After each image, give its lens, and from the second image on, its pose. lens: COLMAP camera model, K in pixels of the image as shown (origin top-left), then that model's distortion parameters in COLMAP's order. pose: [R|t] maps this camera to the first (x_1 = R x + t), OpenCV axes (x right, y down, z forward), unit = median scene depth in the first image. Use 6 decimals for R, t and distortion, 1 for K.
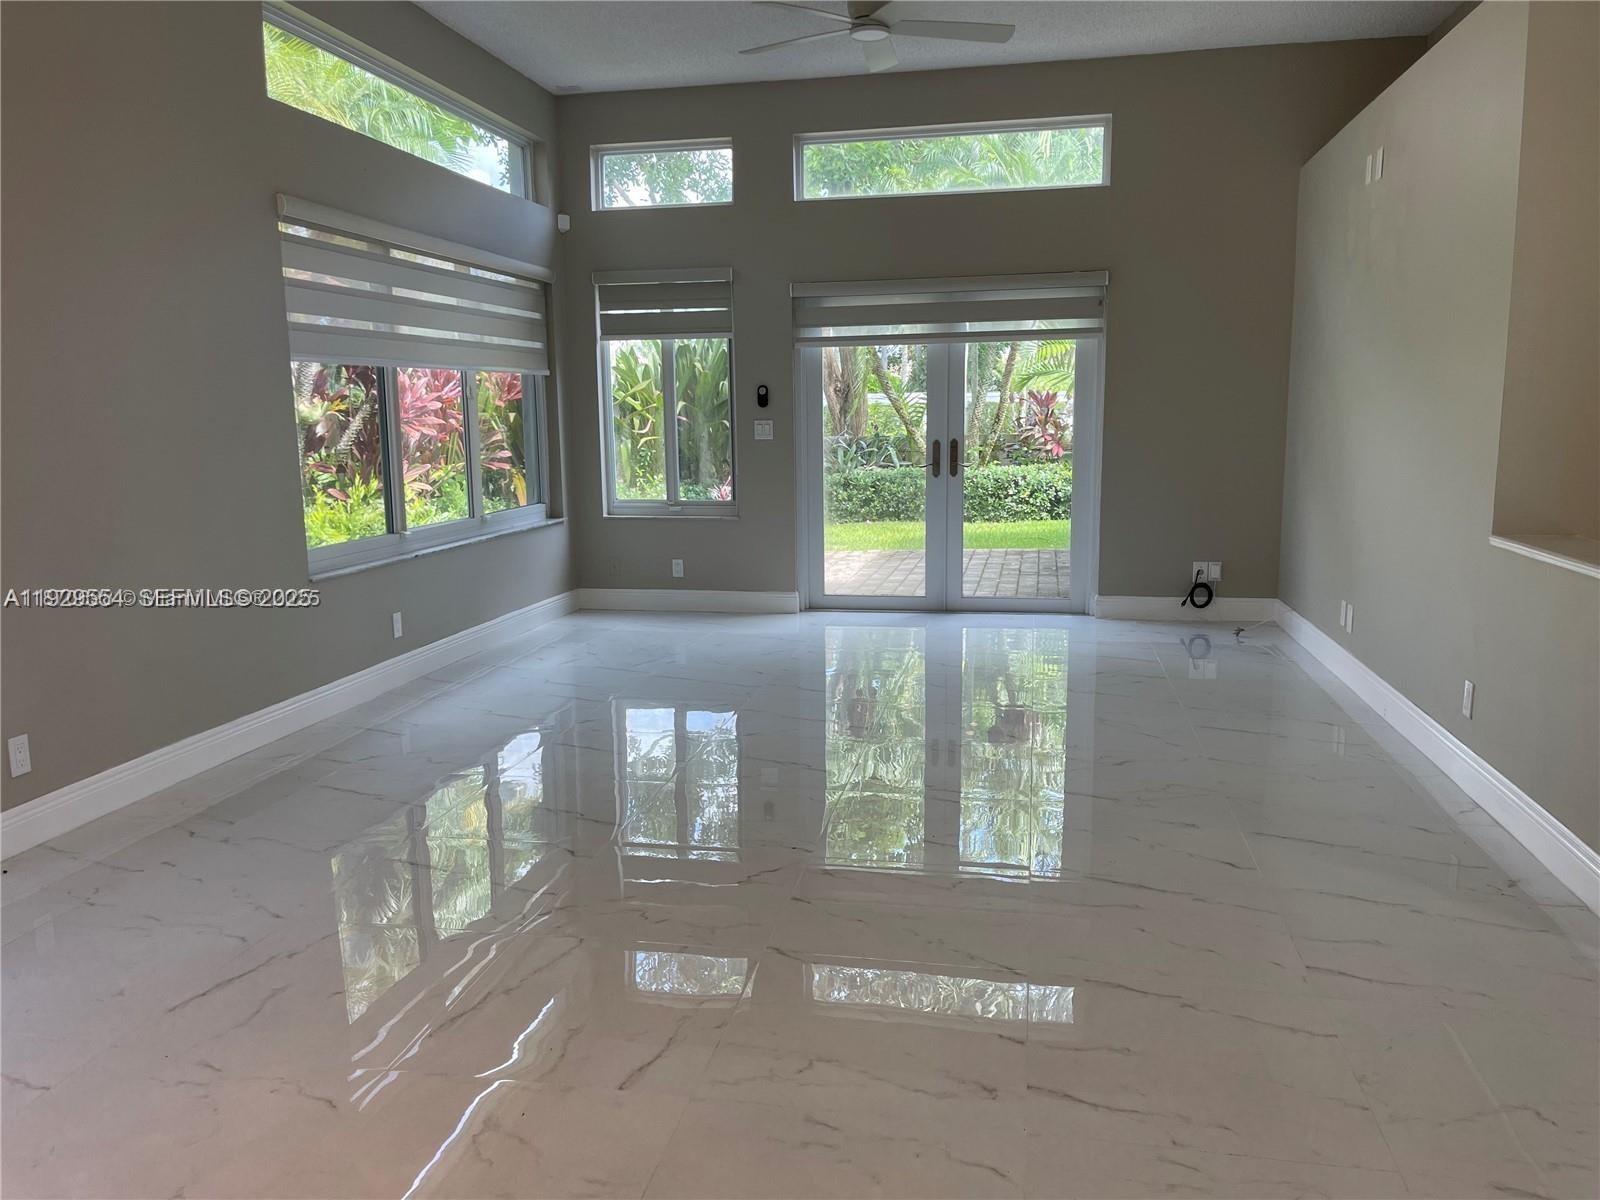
lens RADIAL K [[1203.8, 0, 800.0], [0, 1203.8, 600.0], [0, 0, 1]] dist [0.068059, -0.075849]
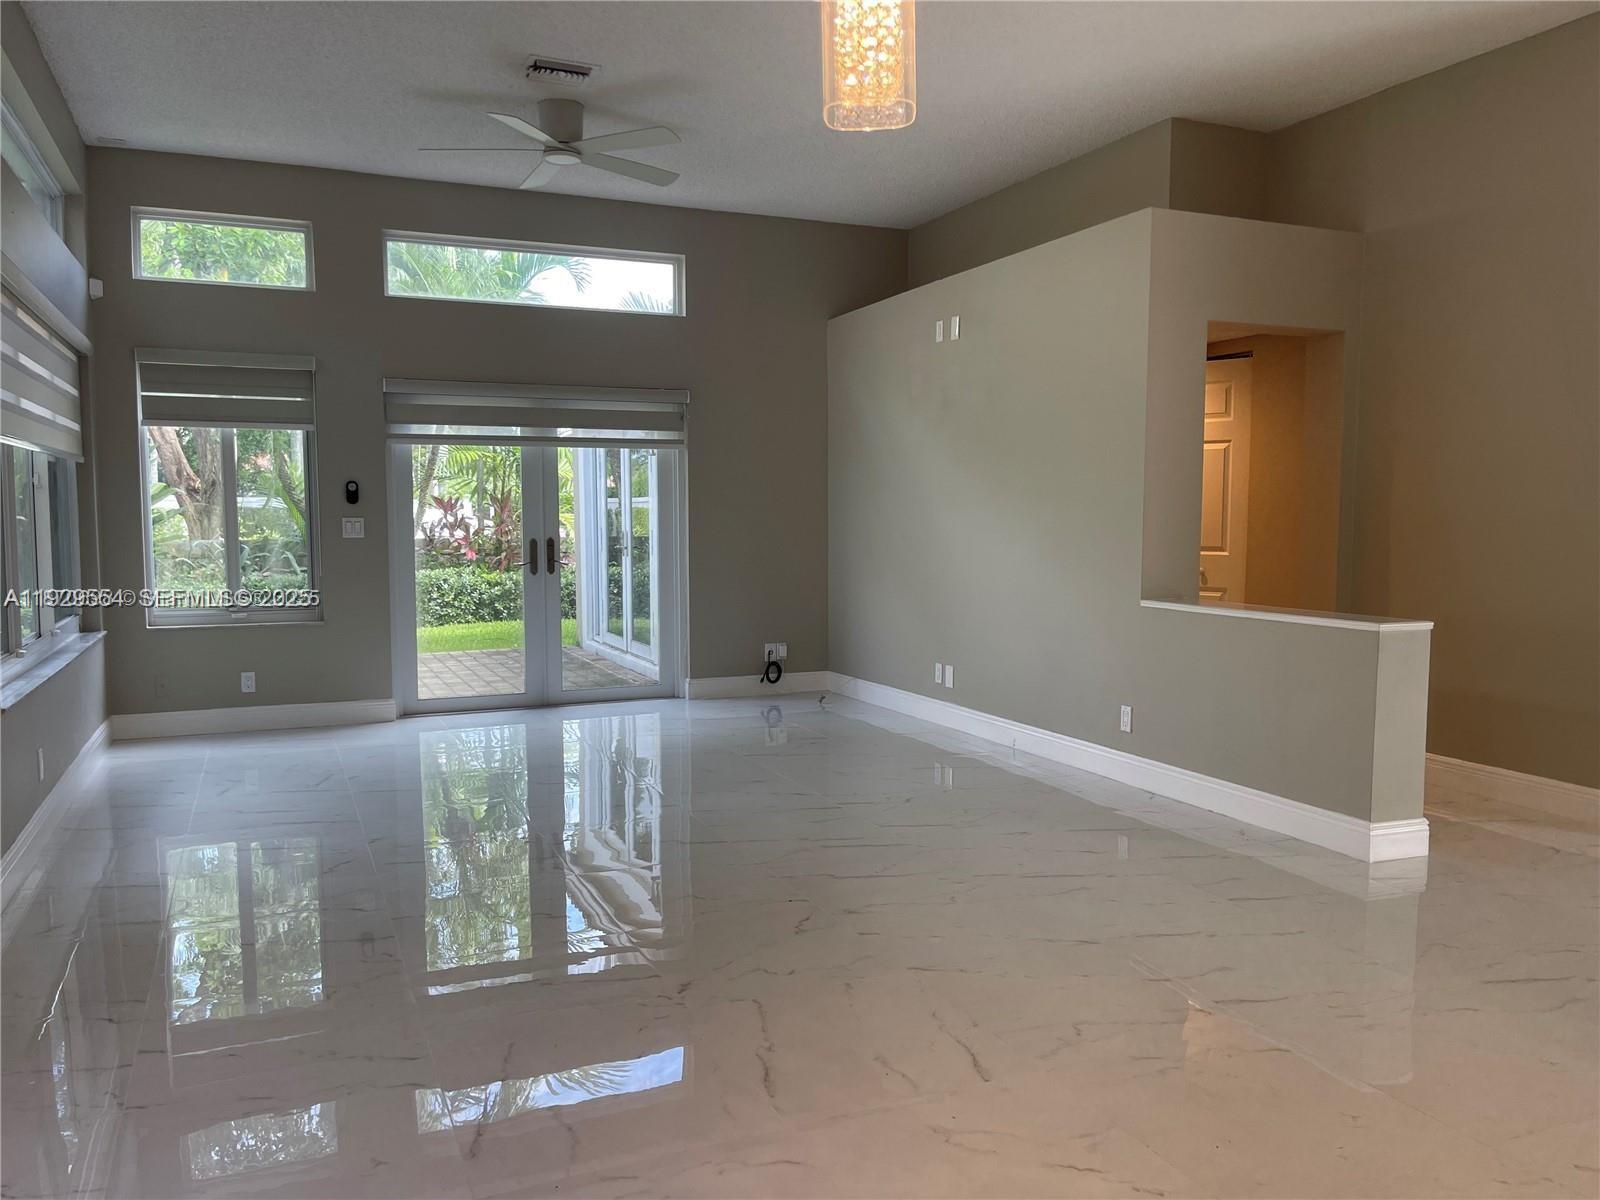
lens RADIAL K [[1203.8, 0, 800.0], [0, 1203.8, 600.0], [0, 0, 1]] dist [0.068059, -0.075849]
pose [[0.826195, -0.029687, 0.562602, -0.277347], [0.079523, 0.994758, -0.064289, 0.003135], [-0.557744, 0.097855, 0.824225, 0.032460]]
